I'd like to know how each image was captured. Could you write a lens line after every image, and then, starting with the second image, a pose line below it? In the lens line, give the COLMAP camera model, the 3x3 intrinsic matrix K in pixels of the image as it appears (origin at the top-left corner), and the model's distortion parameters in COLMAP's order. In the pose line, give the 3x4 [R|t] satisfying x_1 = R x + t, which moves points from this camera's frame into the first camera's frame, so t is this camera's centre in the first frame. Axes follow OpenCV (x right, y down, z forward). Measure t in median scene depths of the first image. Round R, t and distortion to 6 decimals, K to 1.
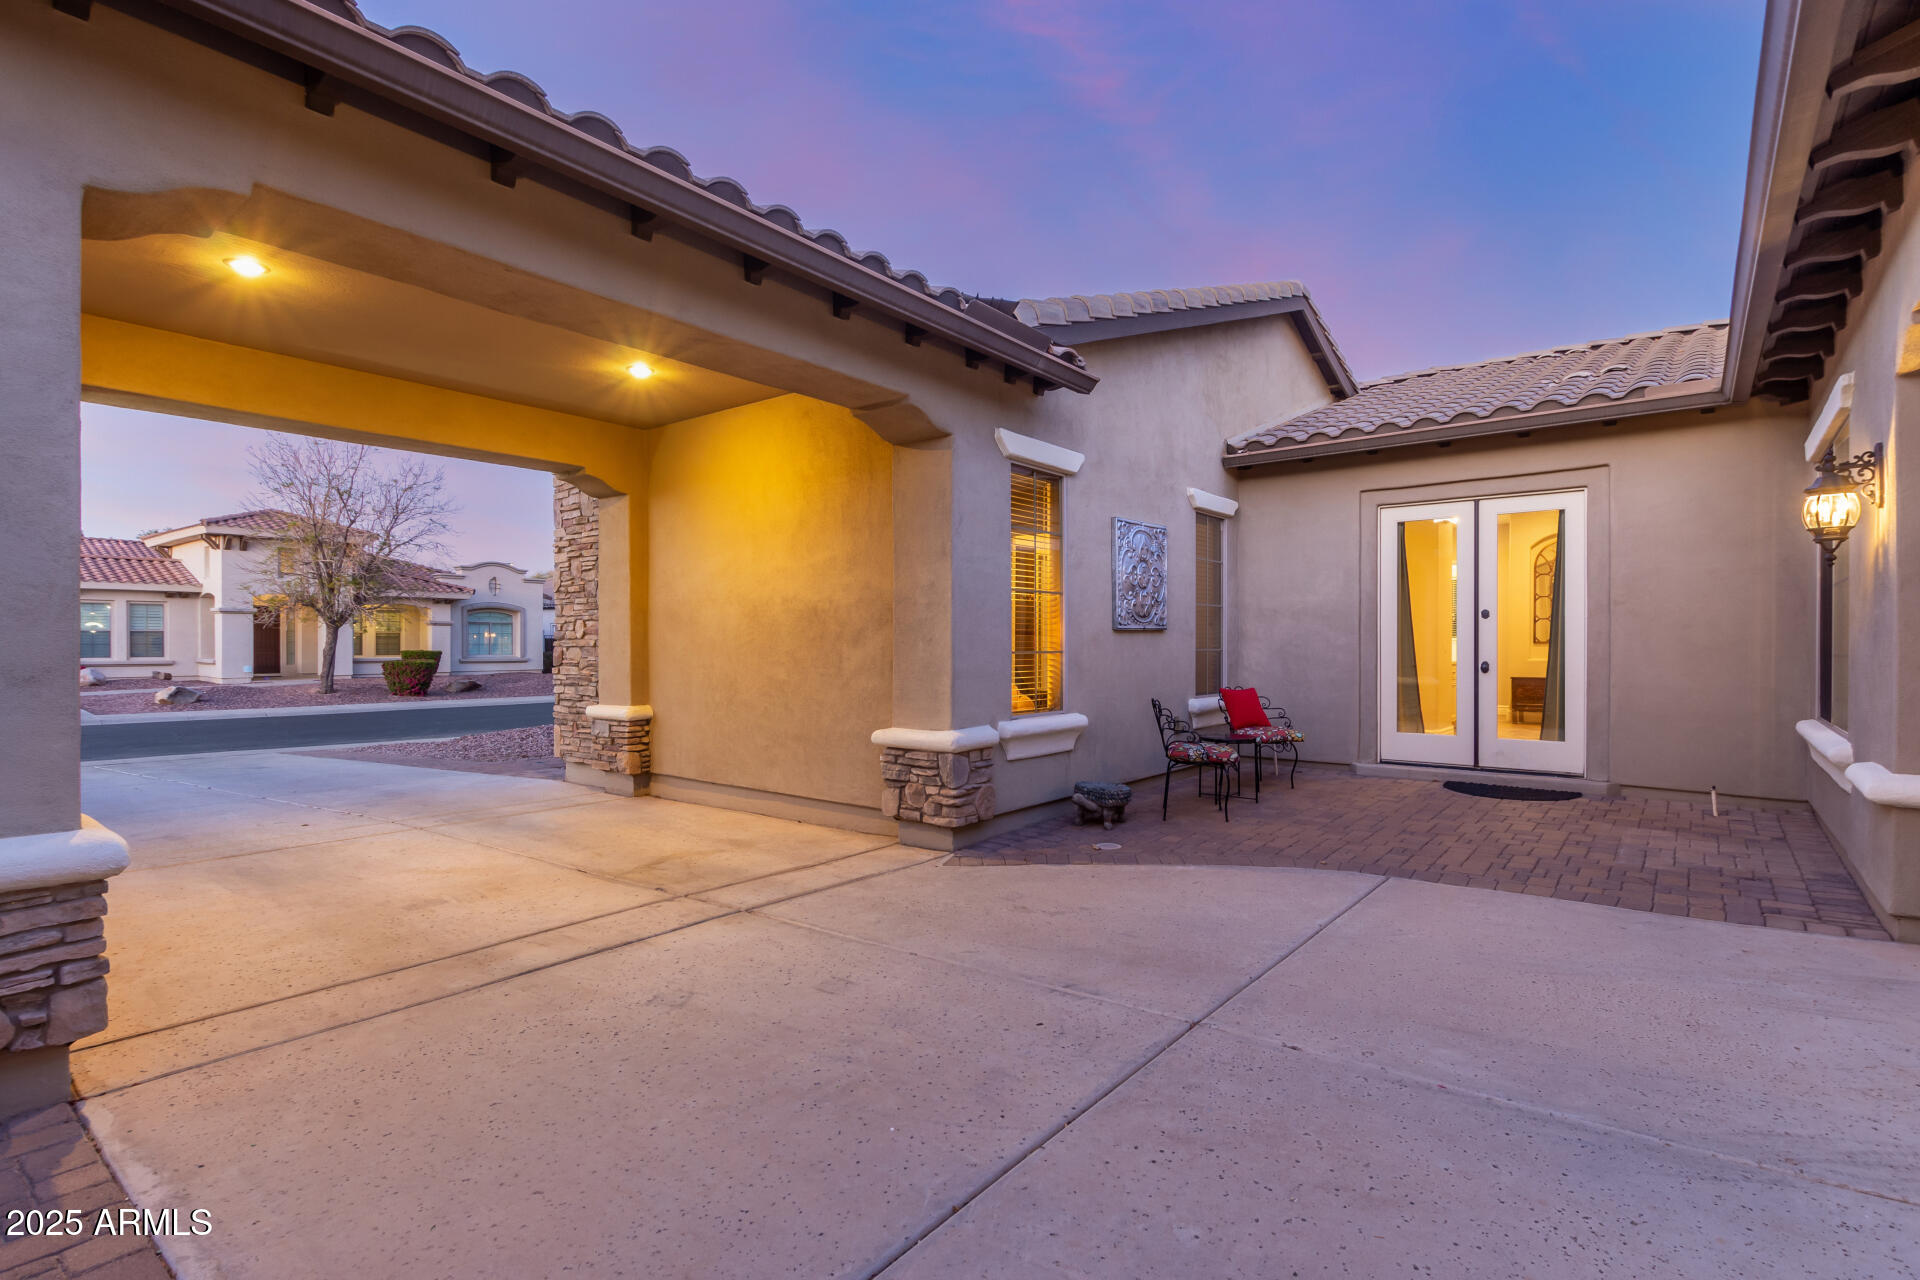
lens RADIAL K [[902.6, 0, 967.7], [0, 902.6, 646.2], [0, 0, 1]] dist [0.006029, 0.000750]
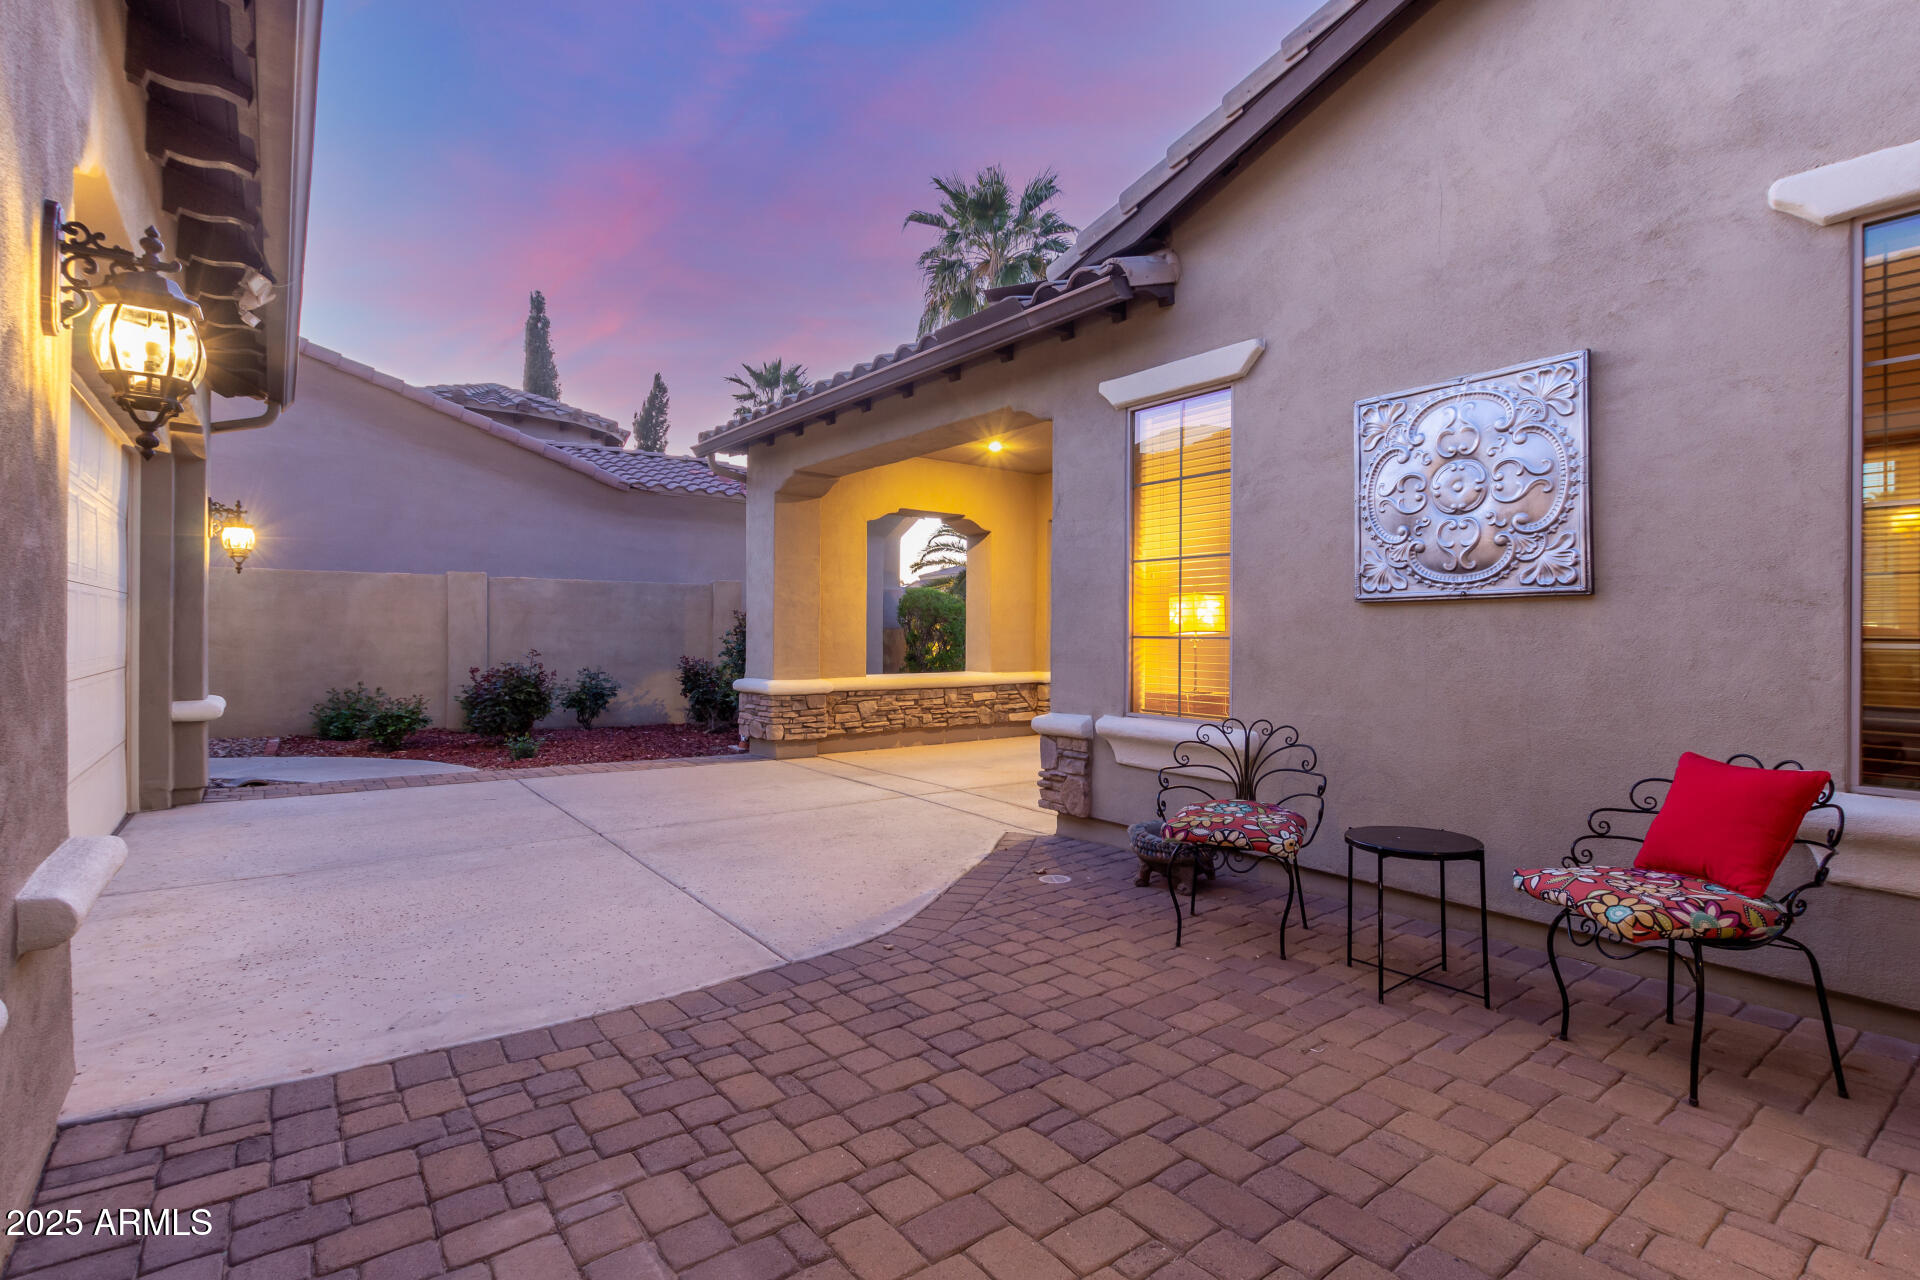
lens RADIAL K [[902.6, 0, 966.0], [0, 902.6, 631.6], [0, 0, 1]] dist [0.006029, 0.000750]
pose [[-0.242931, 0.000253, -0.970044, 1.195539], [-0.008374, 0.999962, 0.002358, 0.002222], [0.970007, 0.008696, -0.242919, 1.406153]]
